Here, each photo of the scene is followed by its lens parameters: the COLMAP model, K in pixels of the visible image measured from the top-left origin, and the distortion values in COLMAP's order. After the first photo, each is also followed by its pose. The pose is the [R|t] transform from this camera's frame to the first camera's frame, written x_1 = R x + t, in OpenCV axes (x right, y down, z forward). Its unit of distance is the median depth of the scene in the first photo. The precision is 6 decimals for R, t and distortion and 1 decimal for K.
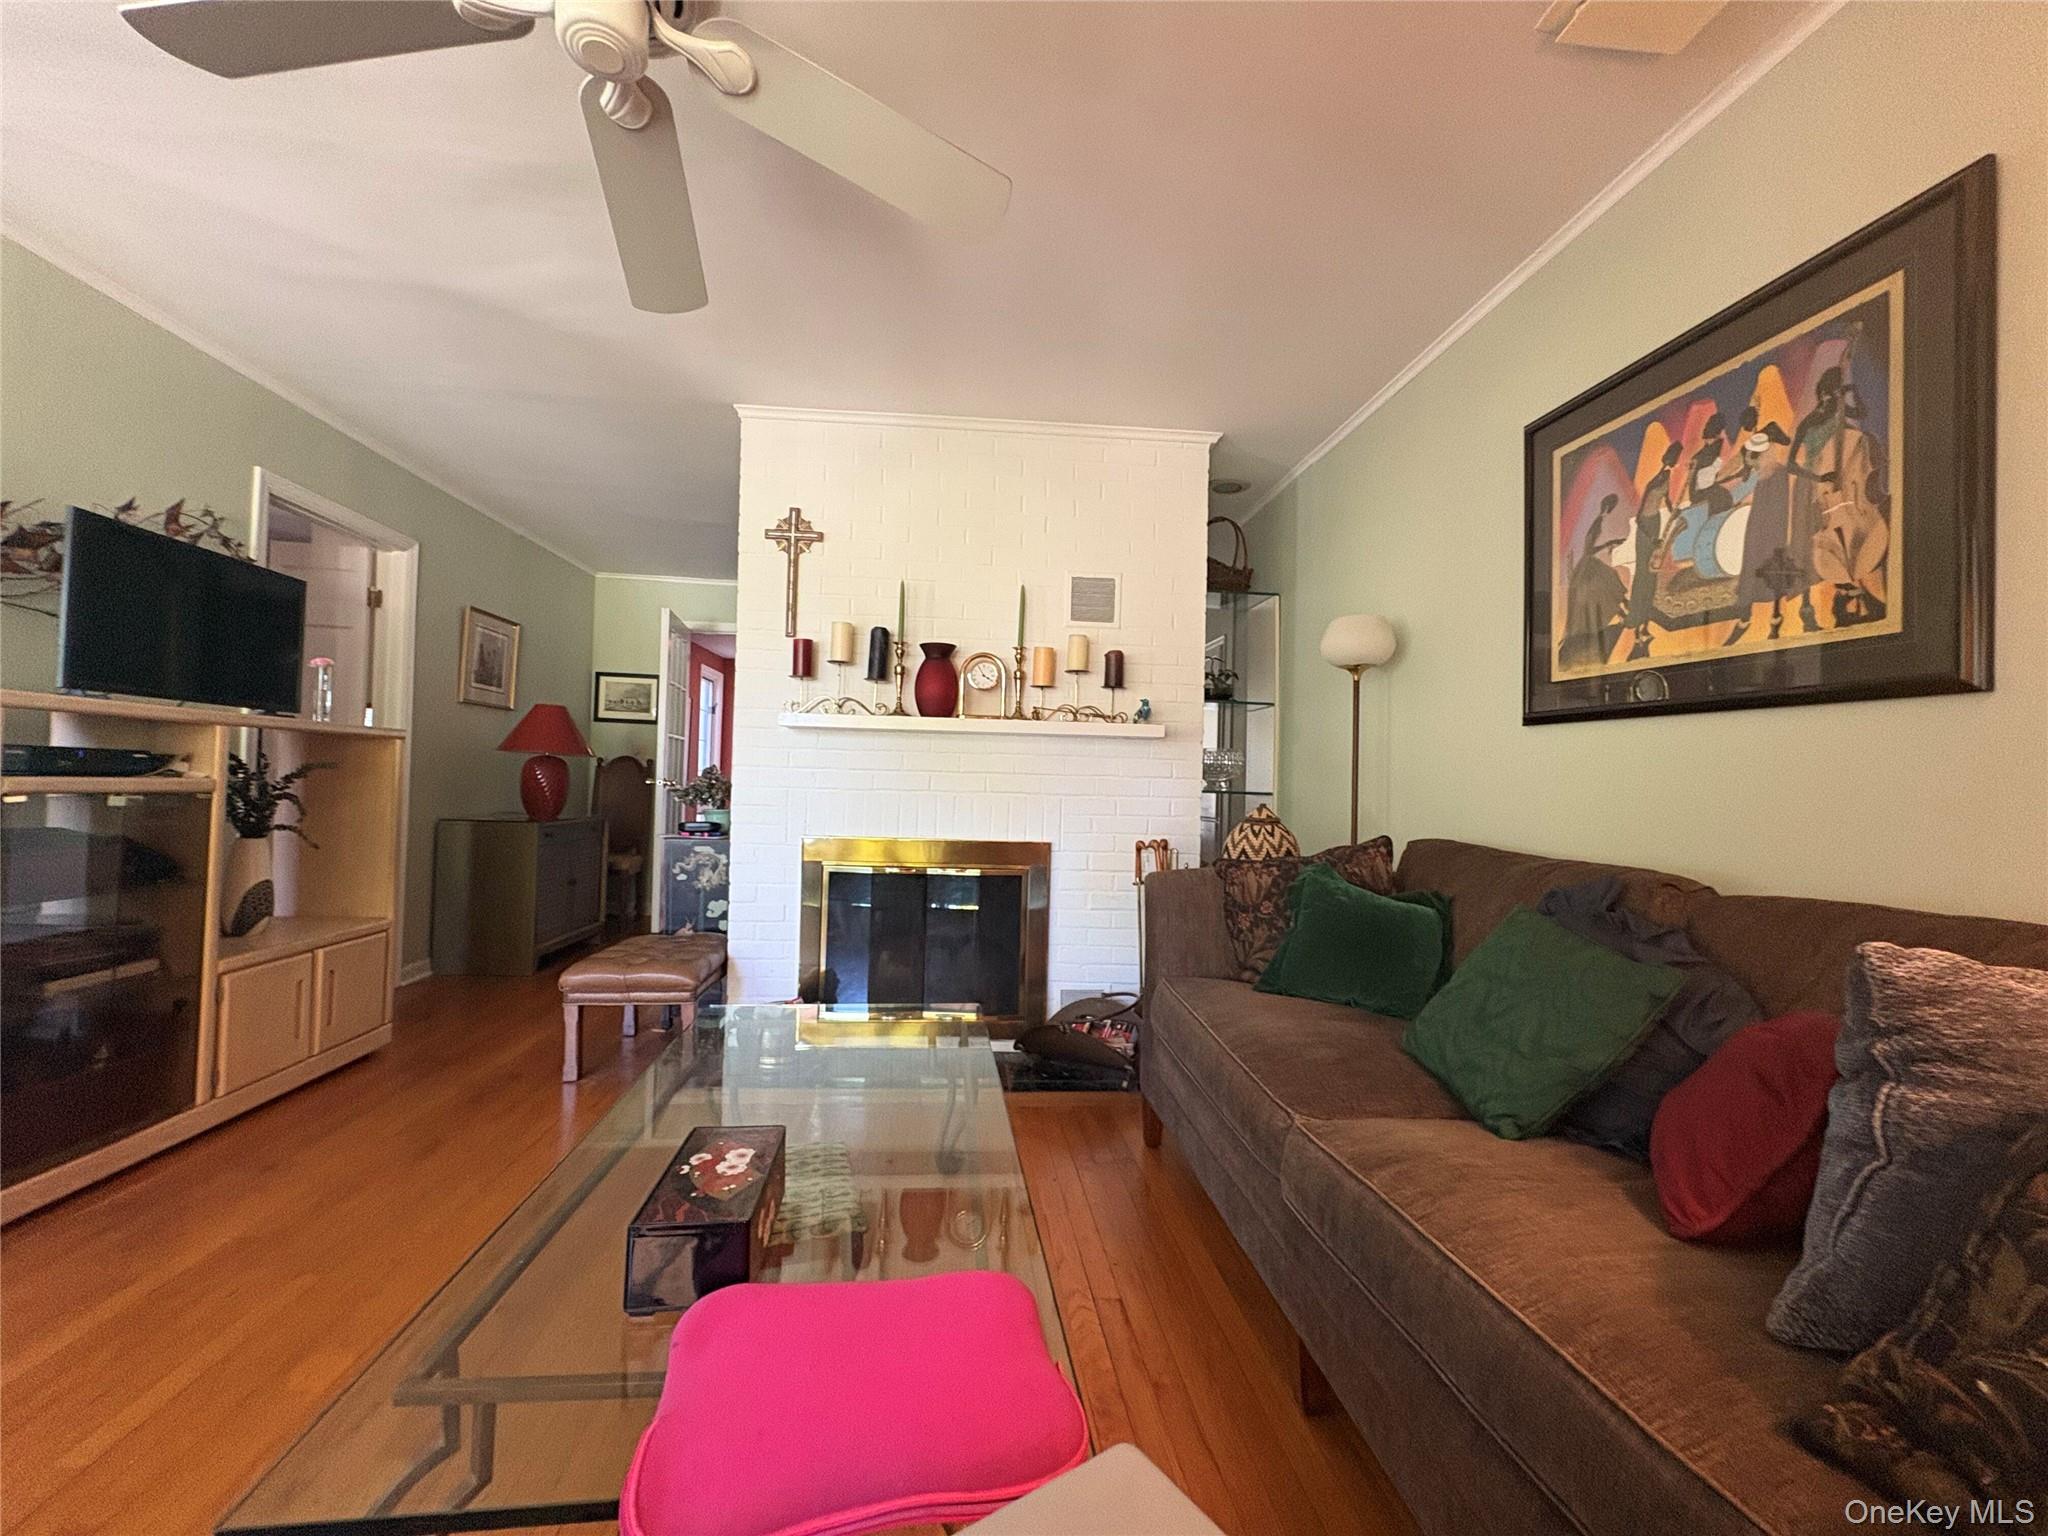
lens RADIAL K [[814.3, 0, 1021.5], [0, 814.3, 767.5], [0, 0, 1]] dist [-0.000936, 0.001110]
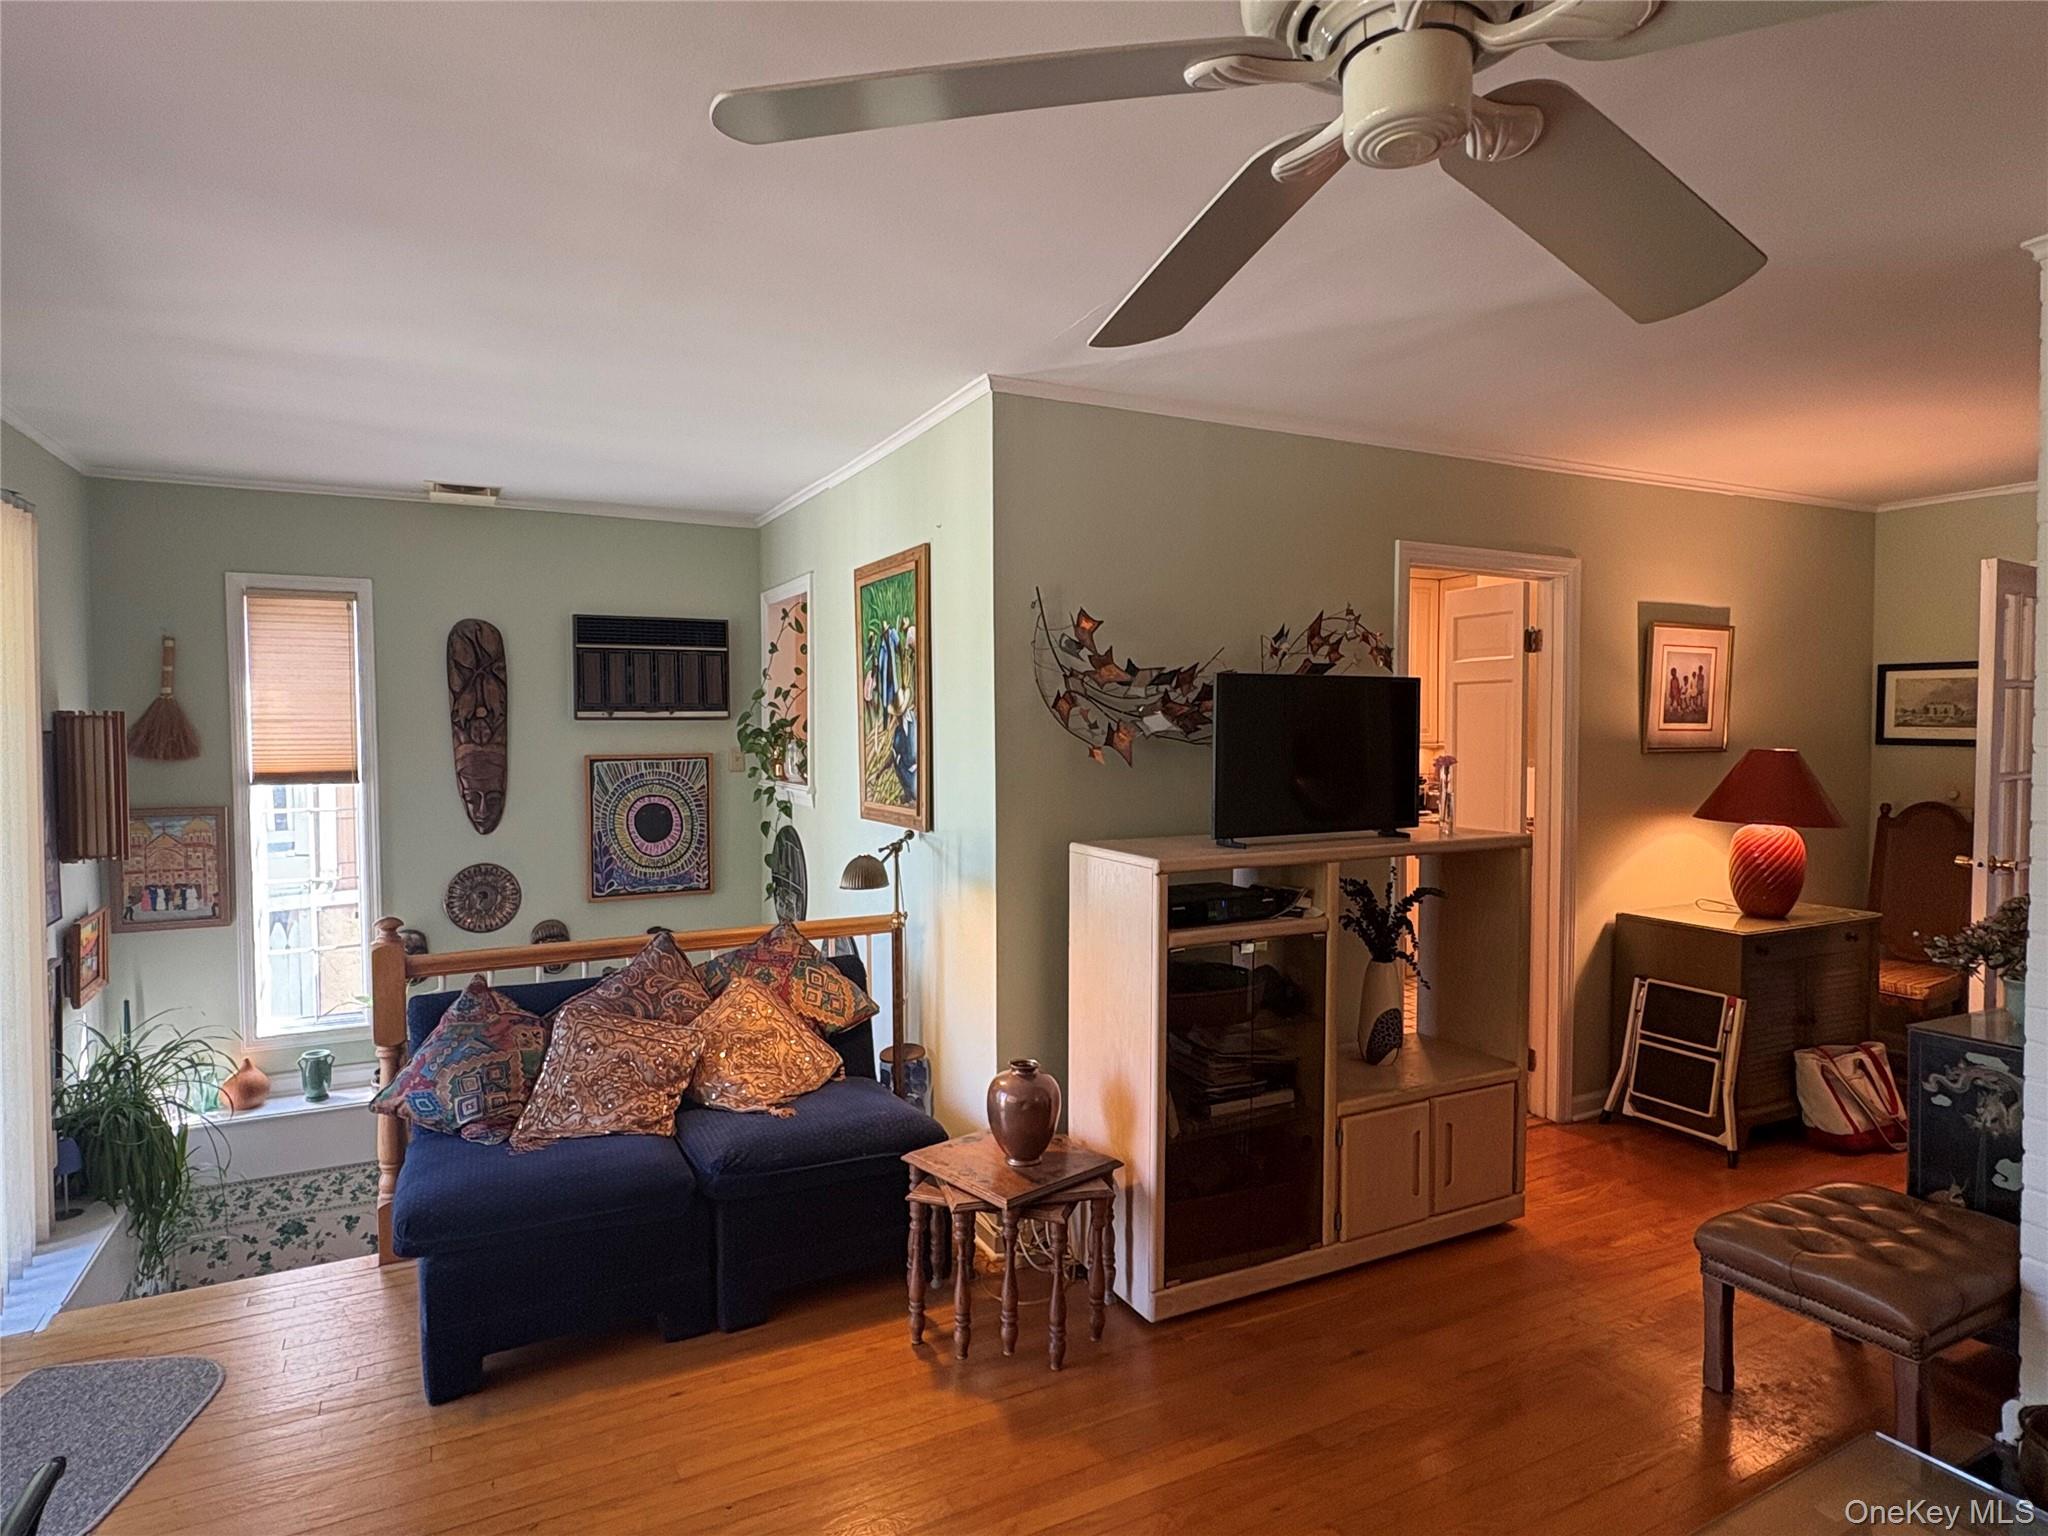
lens RADIAL K [[1136.1, 0, 1024.3], [0, 1136.1, 767.6], [0, 0, 1]] dist [-0.000794, 0.000517]
pose [[0.362634, 0.011292, -0.931863, 0.129390], [0.032127, 0.999181, 0.024610, -0.201193], [0.931378, -0.038863, 0.361974, 0.175285]]
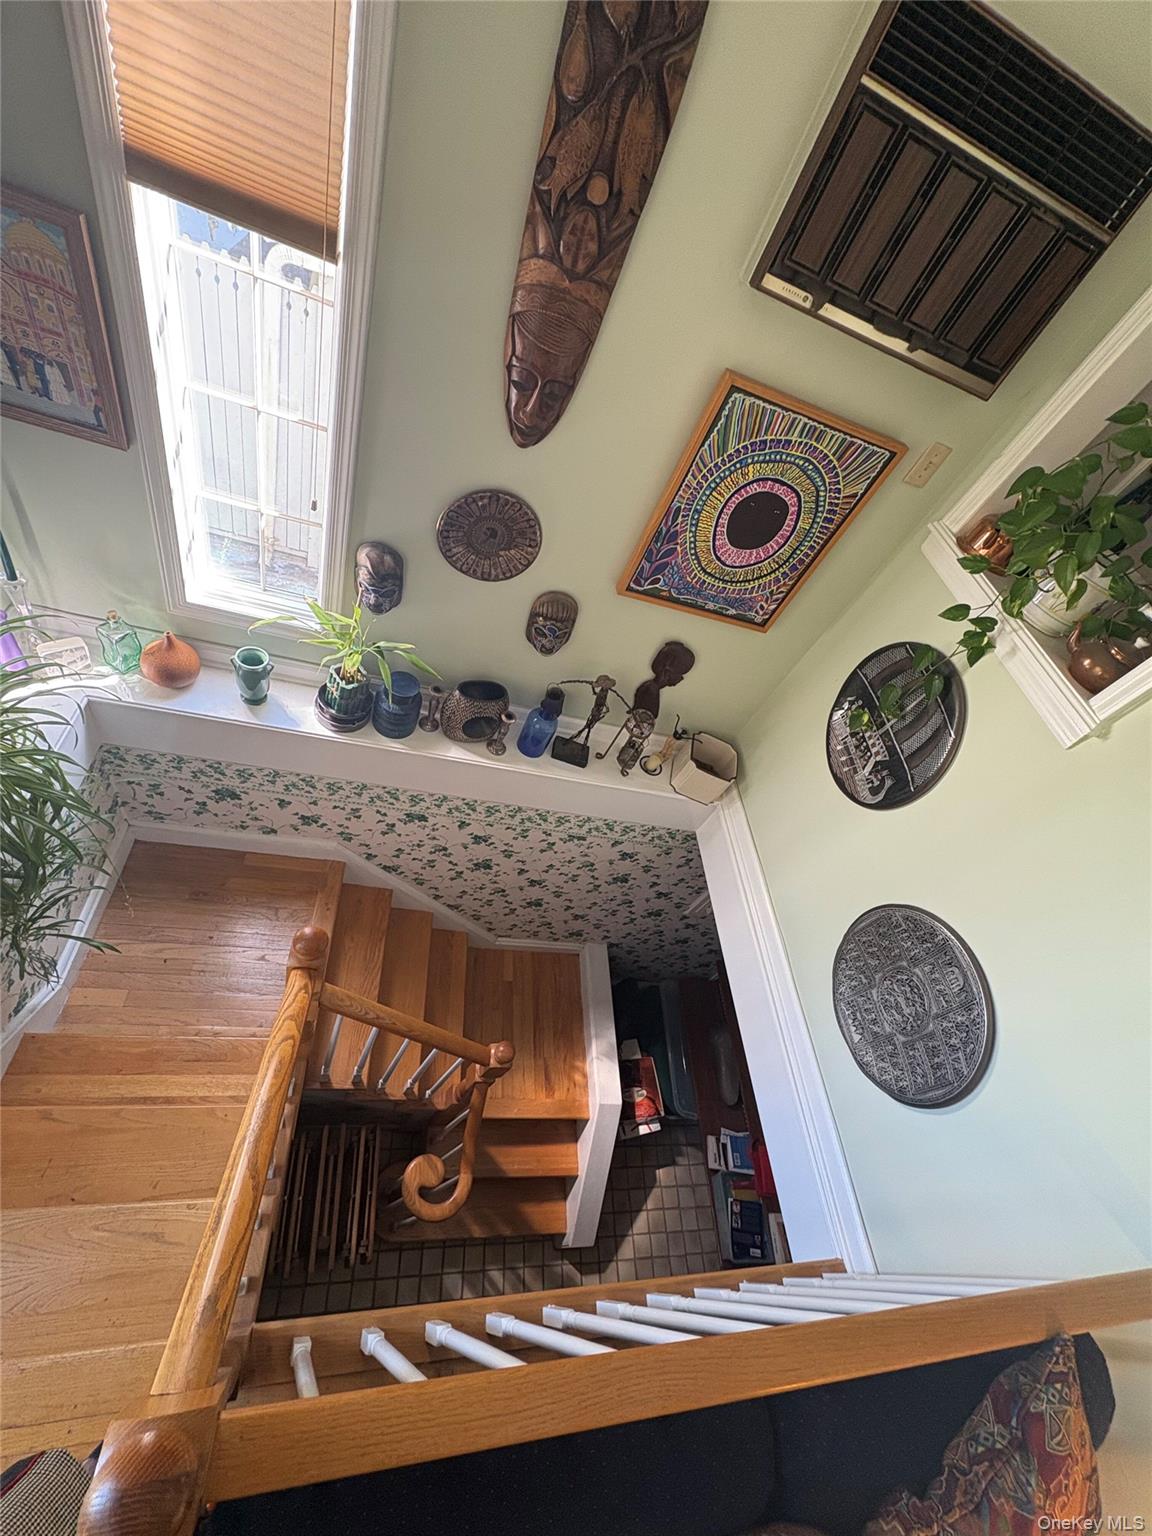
lens RADIAL K [[610.7, 0, 576.5], [0, 610.7, 761.5], [0, 0, 1]] dist [-0.000936, 0.001110]
pose [[-0.021329, 0.753827, -0.656727, -1.489152], [-0.329506, 0.614875, 0.716488, -0.348610], [0.943912, 0.231678, 0.235276, -0.019141]]
